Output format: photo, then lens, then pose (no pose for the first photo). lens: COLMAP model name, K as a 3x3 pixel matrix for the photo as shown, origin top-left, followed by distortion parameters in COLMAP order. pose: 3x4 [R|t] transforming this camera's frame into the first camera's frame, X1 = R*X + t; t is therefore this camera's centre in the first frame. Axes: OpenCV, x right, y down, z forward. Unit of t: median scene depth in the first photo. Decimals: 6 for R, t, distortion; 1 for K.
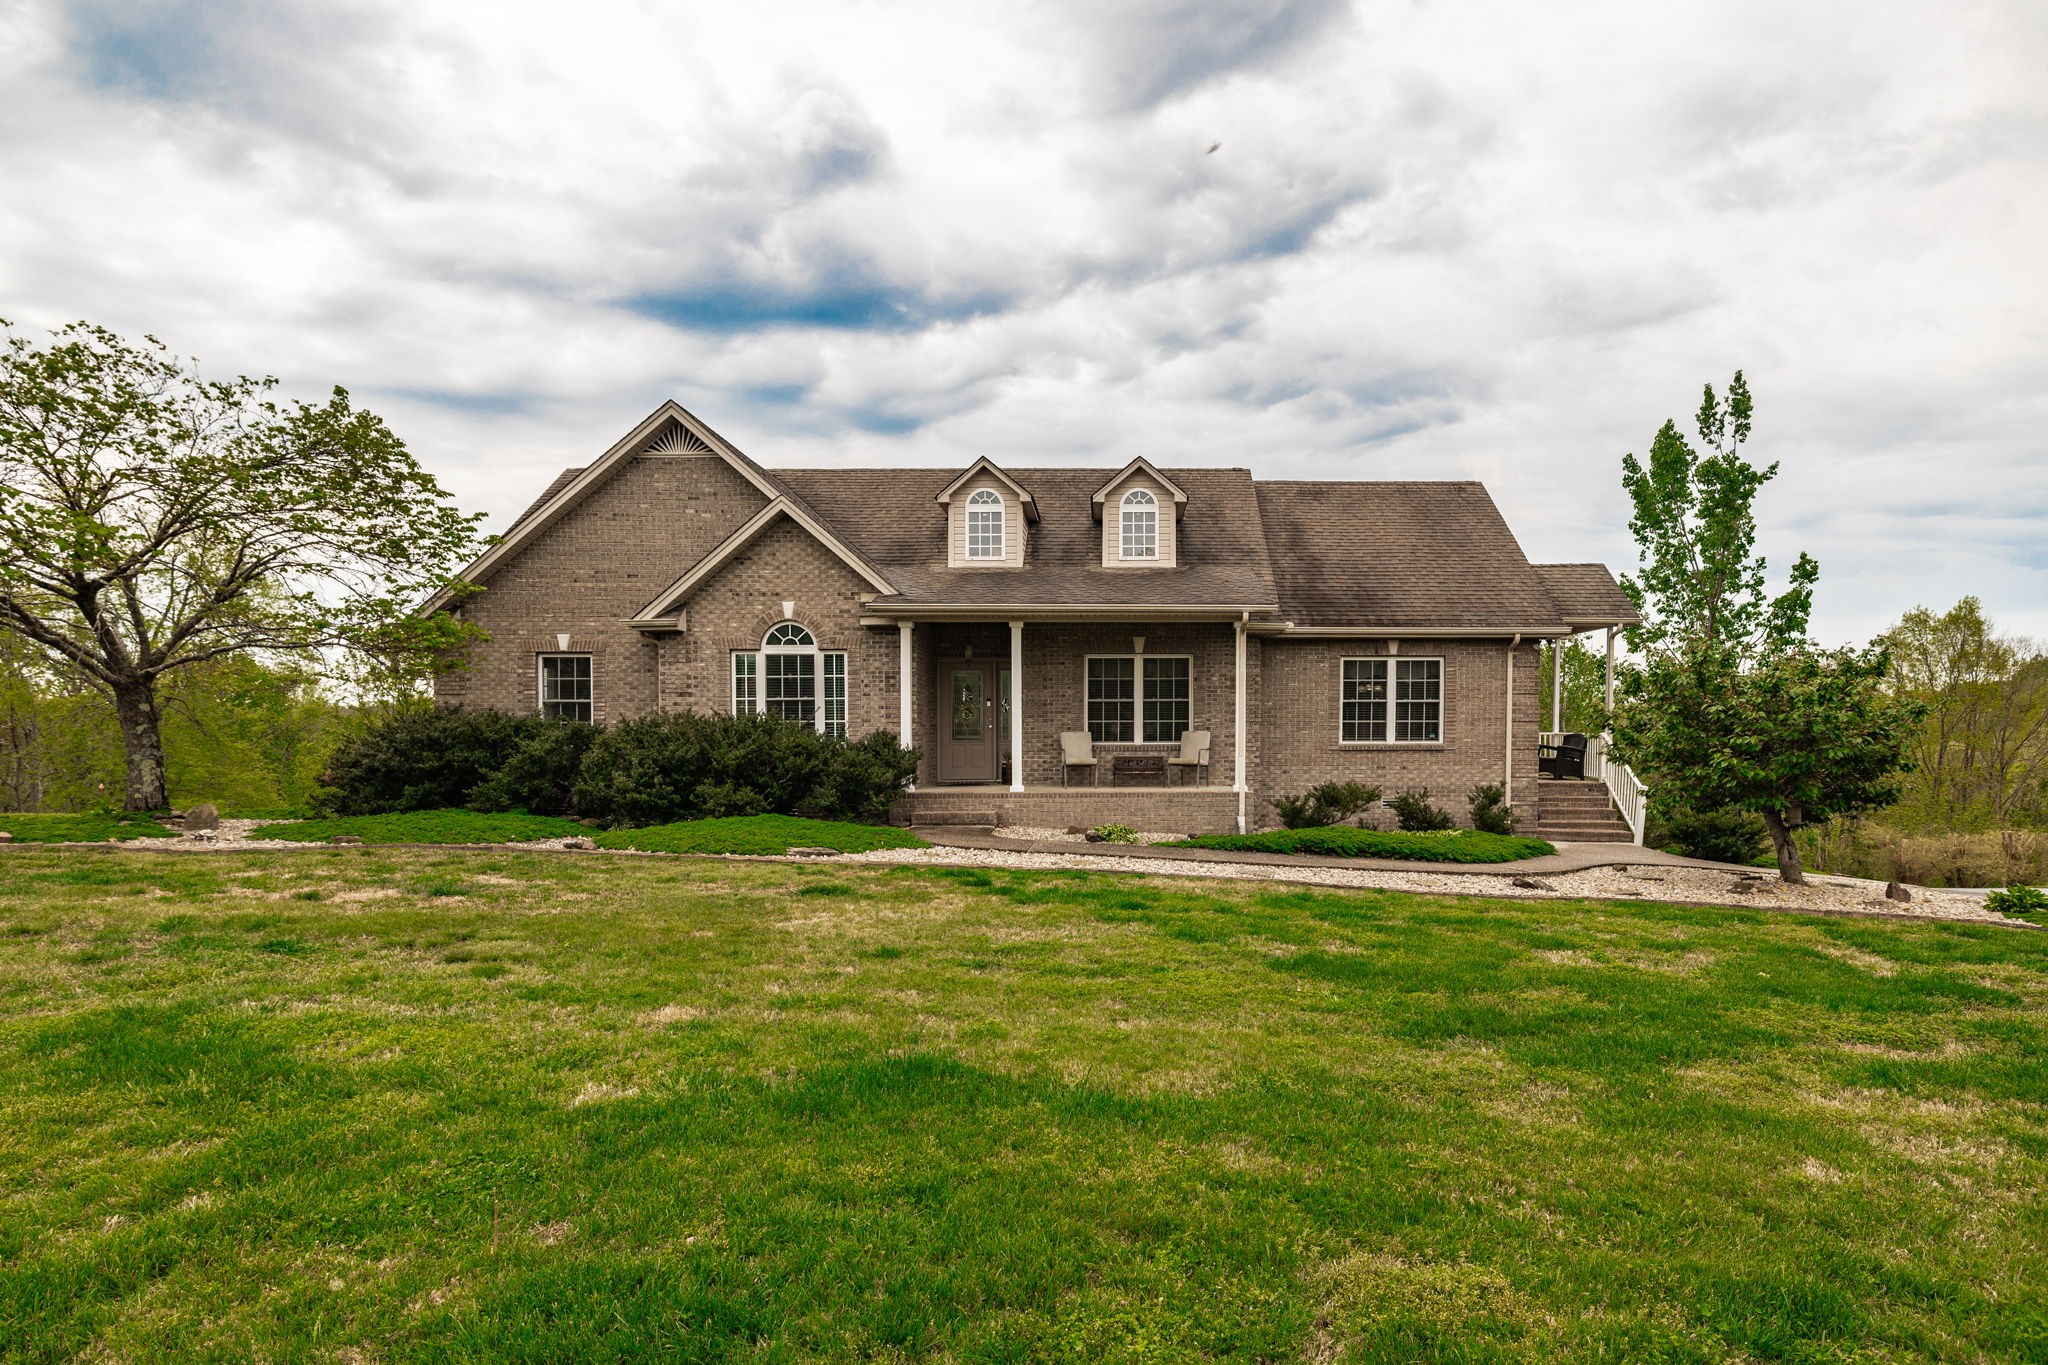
lens RADIAL K [[1094.9, 0, 1145.1], [0, 1094.9, 757.4], [0, 0, 1]] dist [-0.003163, -0.000328]
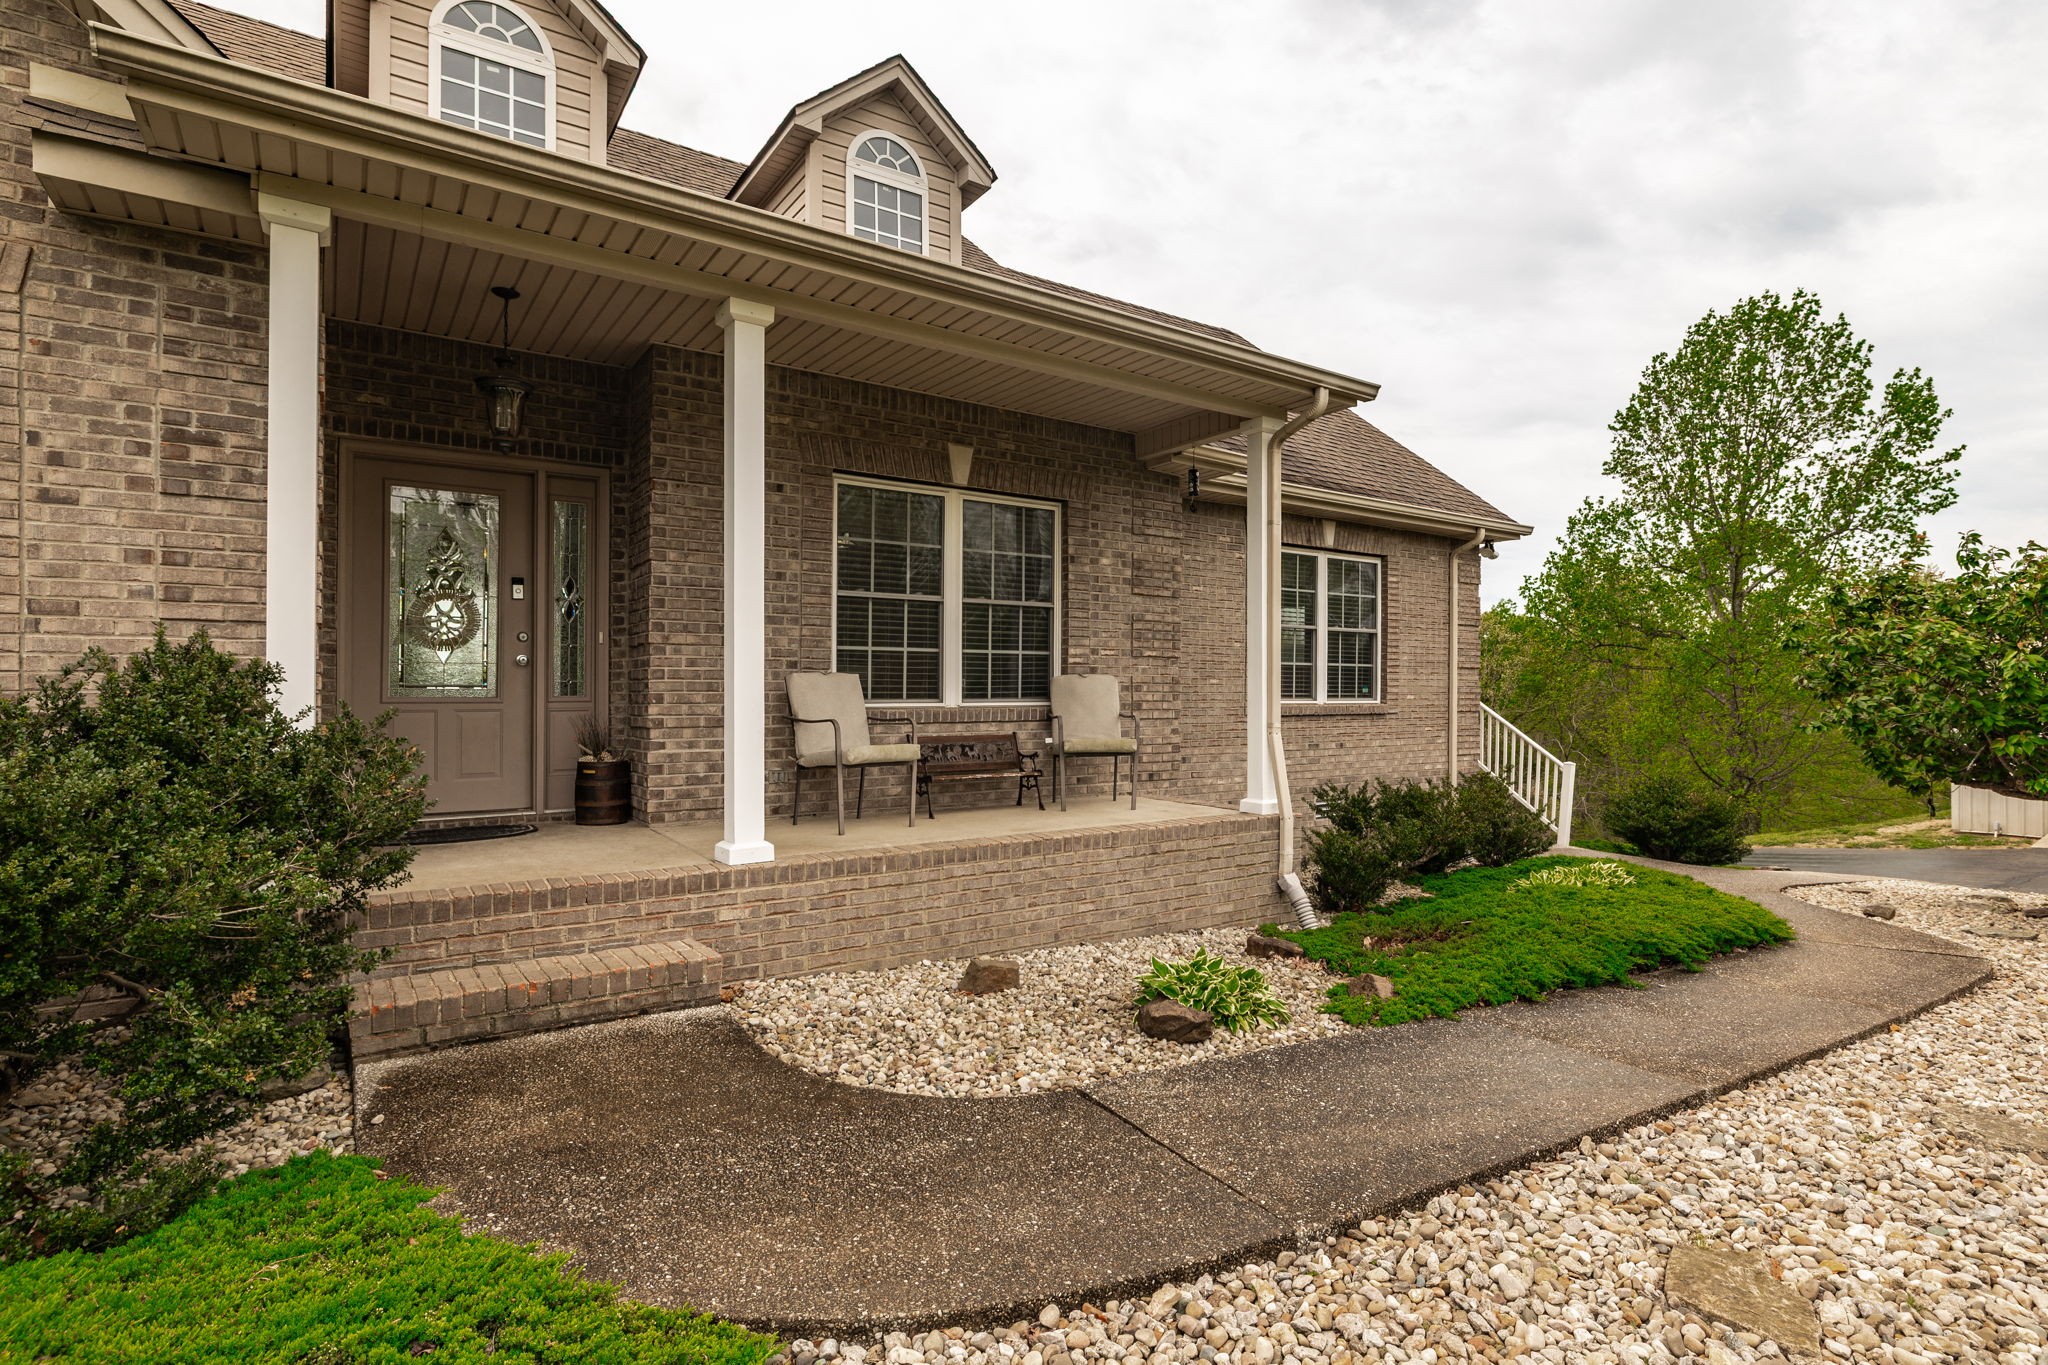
lens RADIAL K [[1040.5, 0, 1103.0], [0, 1040.5, 678.6], [0, 0, 1]] dist [-0.002106, -0.000260]
pose [[0.811091, 0.011859, 0.584800, -0.197311], [0.012553, 0.999211, -0.037673, -0.007129], [-0.584785, 0.037897, 0.810303, 0.674379]]
